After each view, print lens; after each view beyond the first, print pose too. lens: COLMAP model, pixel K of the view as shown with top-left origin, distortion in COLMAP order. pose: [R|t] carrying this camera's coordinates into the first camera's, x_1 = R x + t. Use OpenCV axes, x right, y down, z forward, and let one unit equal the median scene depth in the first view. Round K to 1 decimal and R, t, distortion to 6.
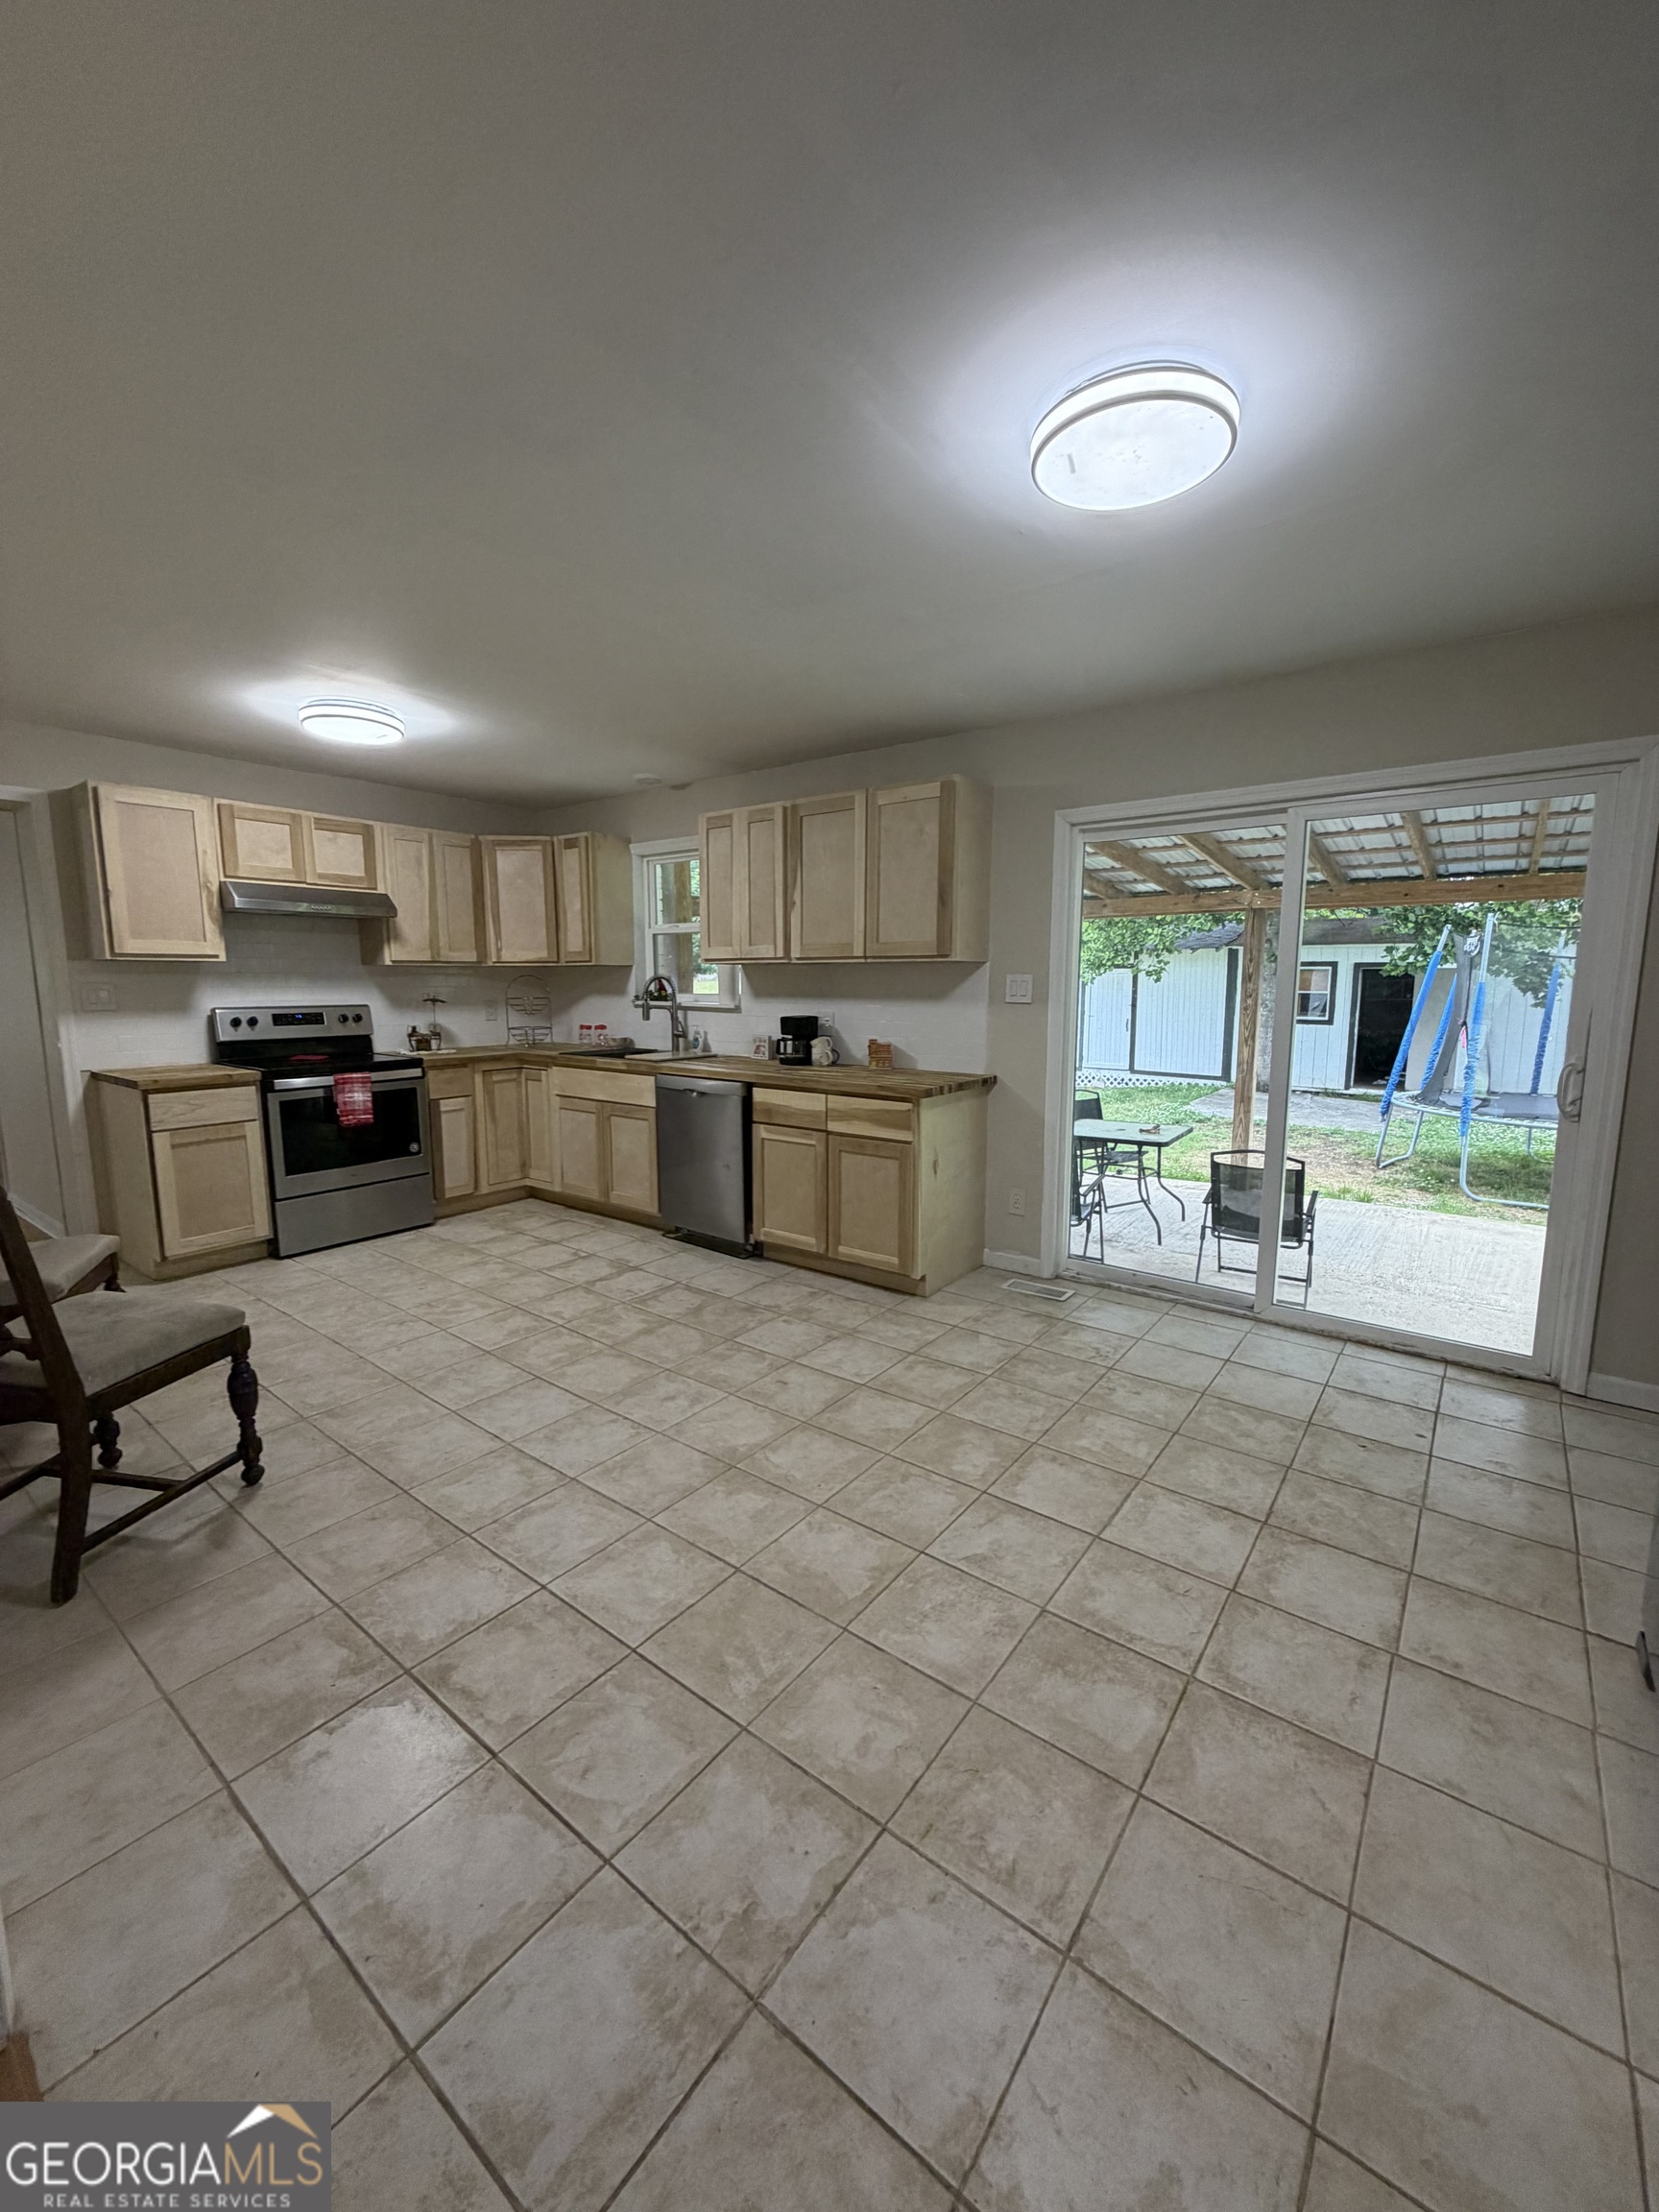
lens RADIAL K [[881.1, 0, 829.5], [0, 881.1, 1106.0], [0, 0, 1]] dist [0.000707, 0.000181]
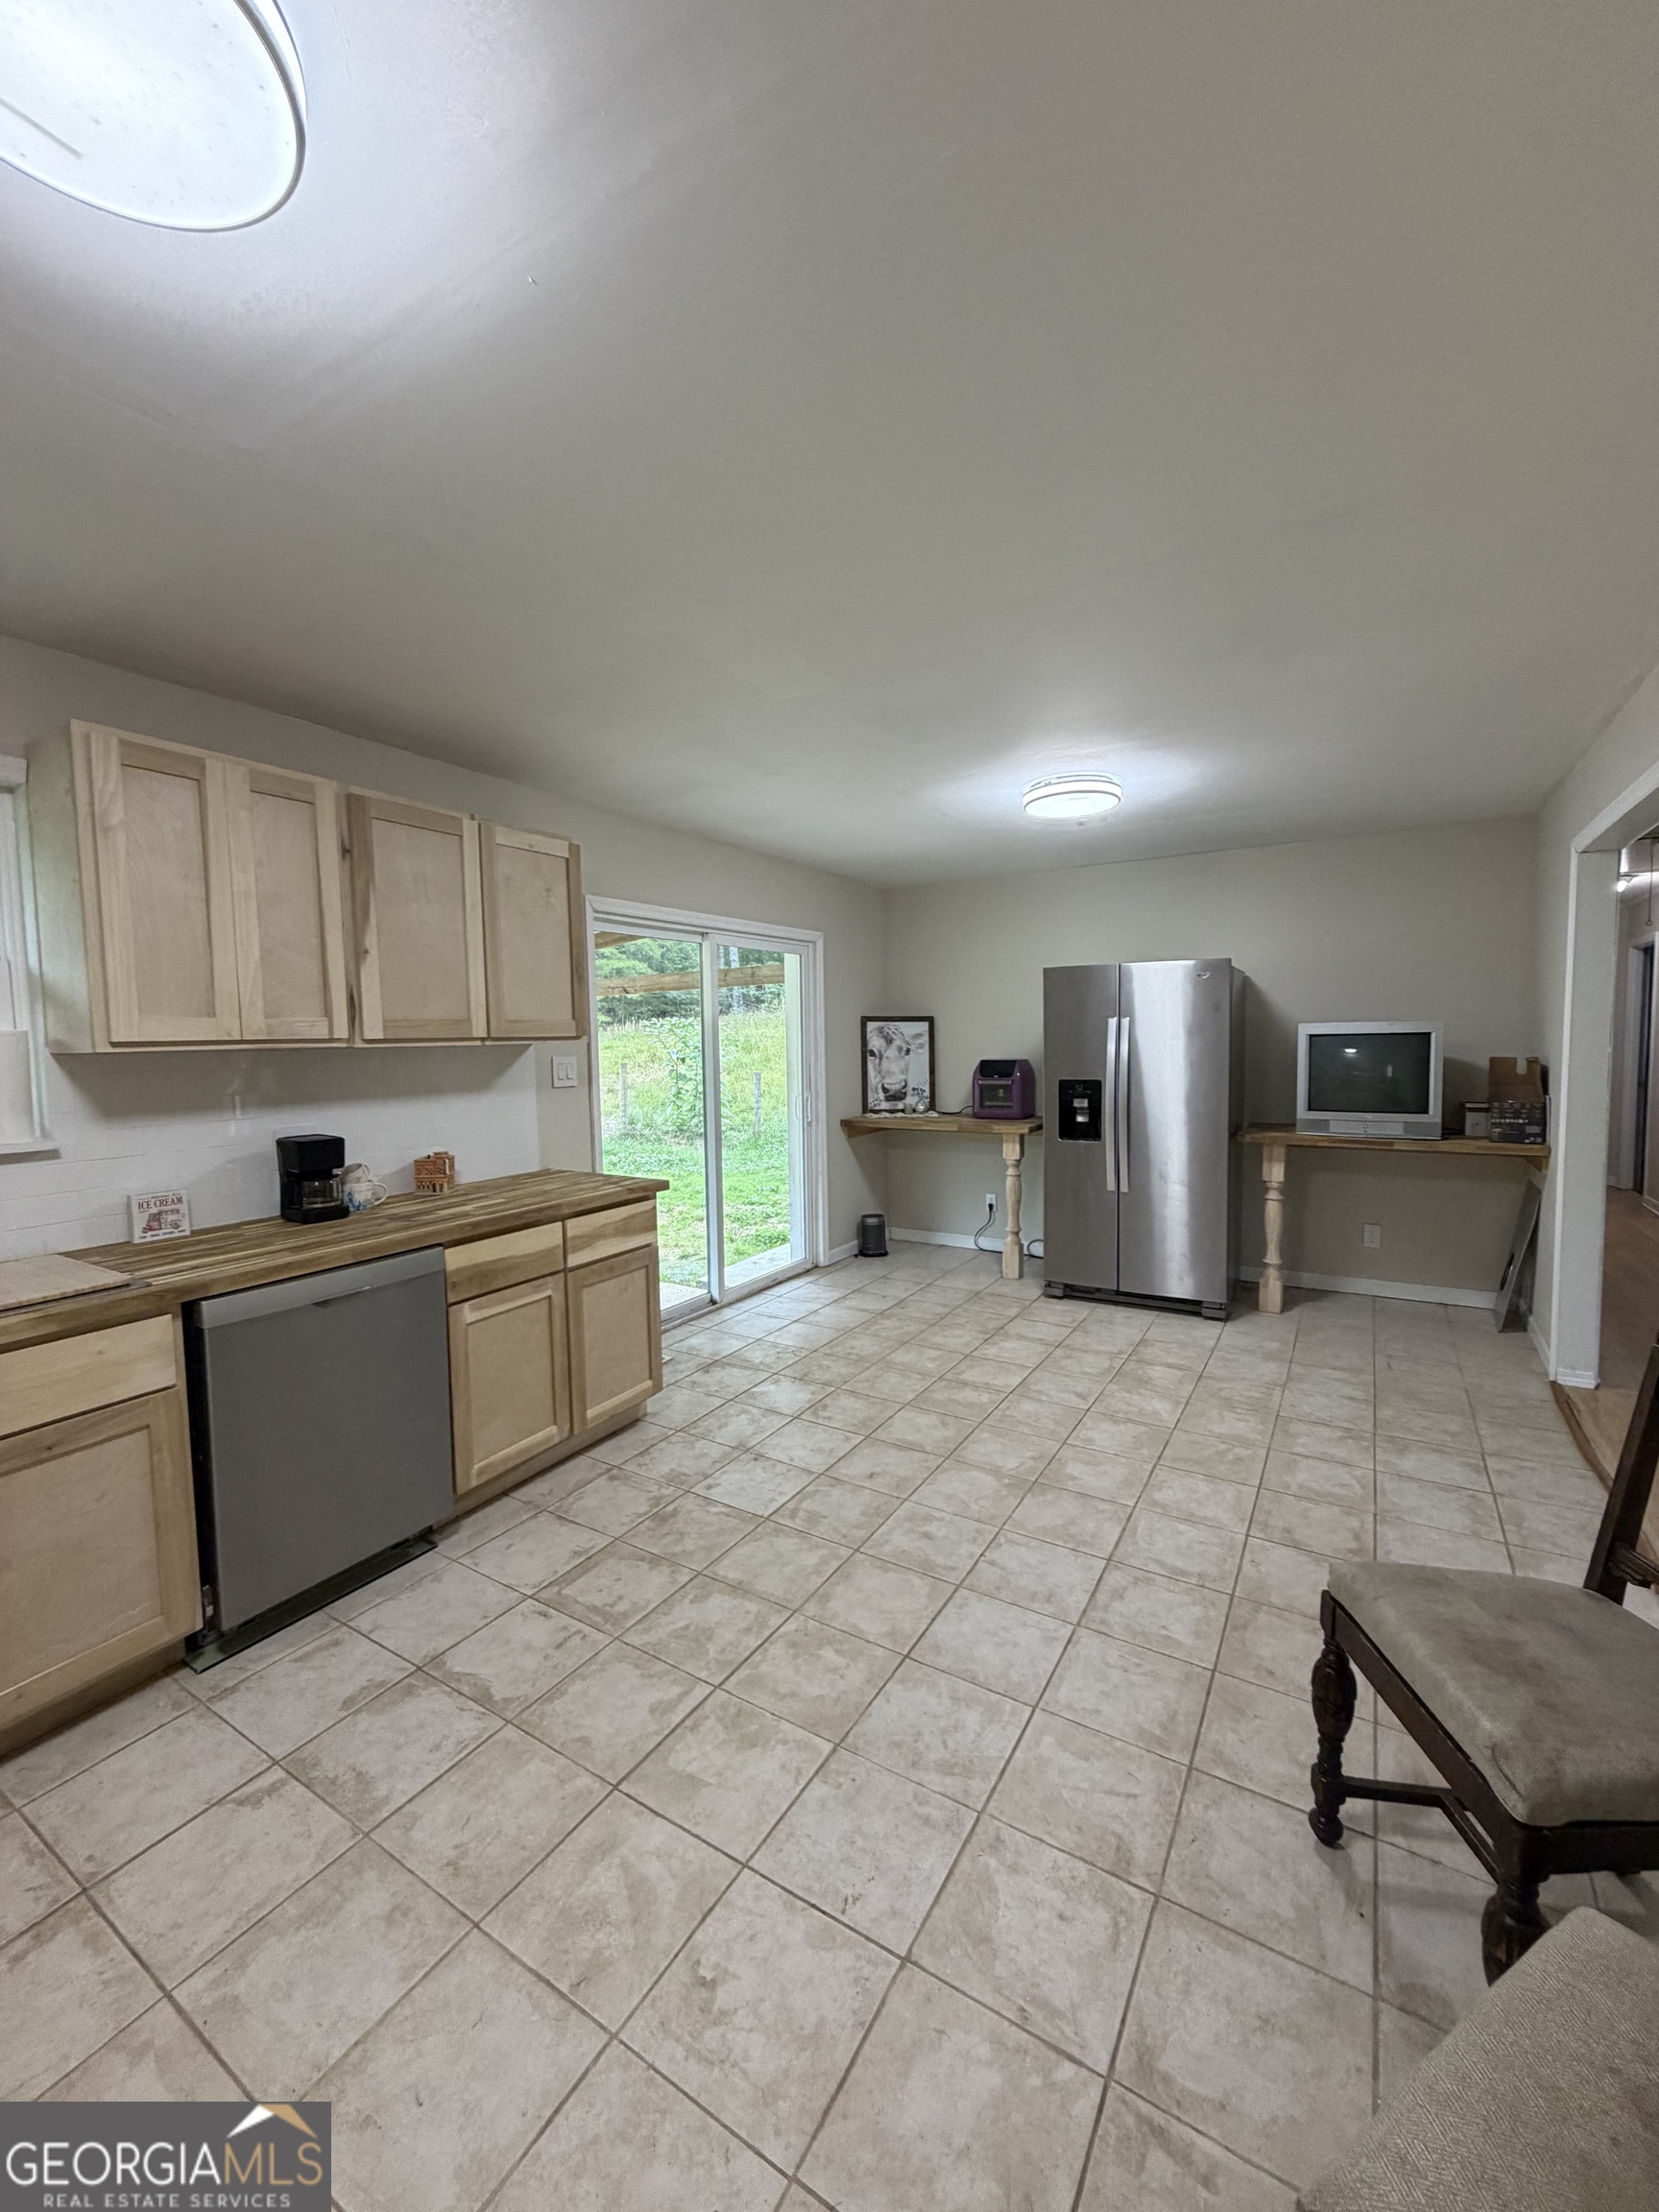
lens RADIAL K [[881.1, 0, 829.5], [0, 881.1, 1106.0], [0, 0, 1]] dist [0.000707, 0.000181]
pose [[-0.104327, -0.077889, 0.991488, -0.868101], [0.158695, 0.982851, 0.093909, -0.163383], [-0.981800, 0.167142, -0.090178, 0.944051]]
